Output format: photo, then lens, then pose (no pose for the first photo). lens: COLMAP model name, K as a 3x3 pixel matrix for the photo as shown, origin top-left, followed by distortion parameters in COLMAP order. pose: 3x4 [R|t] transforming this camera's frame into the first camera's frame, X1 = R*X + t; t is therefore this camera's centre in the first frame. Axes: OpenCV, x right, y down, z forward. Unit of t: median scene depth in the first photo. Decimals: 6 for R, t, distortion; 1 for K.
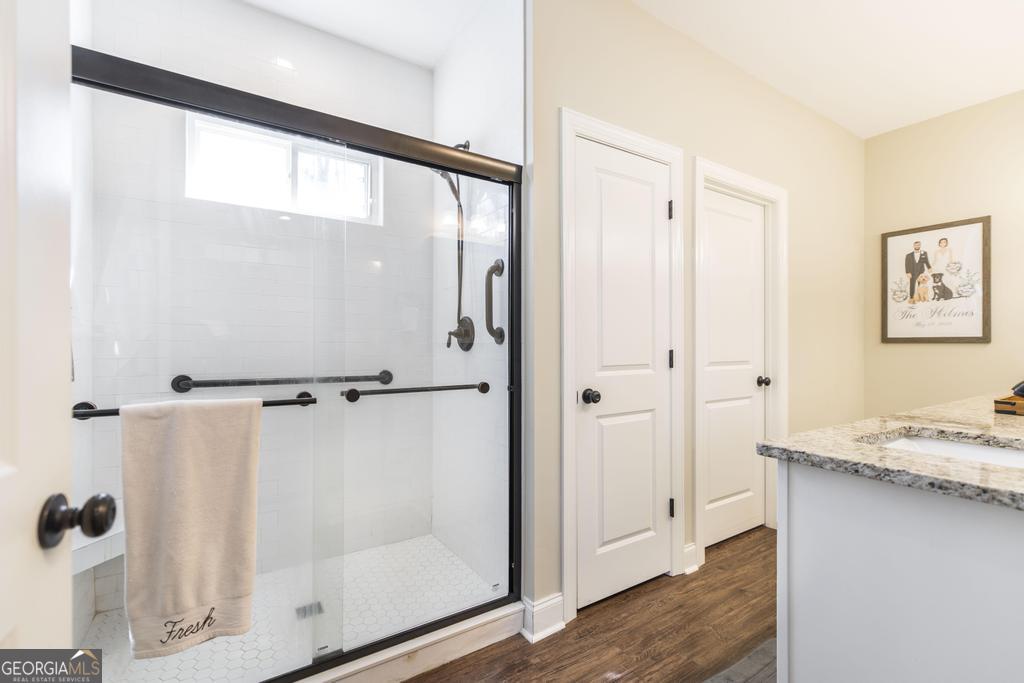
lens RADIAL K [[442.2, 0, 514.6], [0, 442.2, 344.8], [0, 0, 1]] dist [-0.000276, -0.000023]
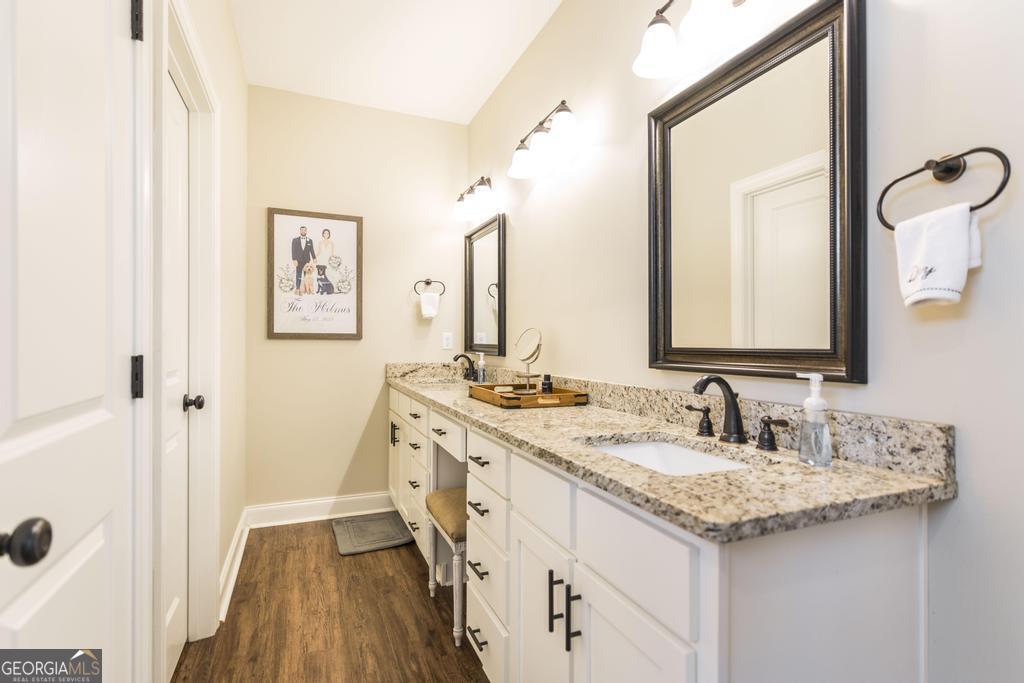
lens RADIAL K [[509.6, 0, 514.7], [0, 509.6, 342.3], [0, 0, 1]] dist [-0.000874, 0.000444]
pose [[0.155625, -0.001146, 0.987816, -0.046709], [-0.005230, 0.999984, 0.001984, -0.002257], [-0.987802, -0.005475, 0.155617, 0.426017]]
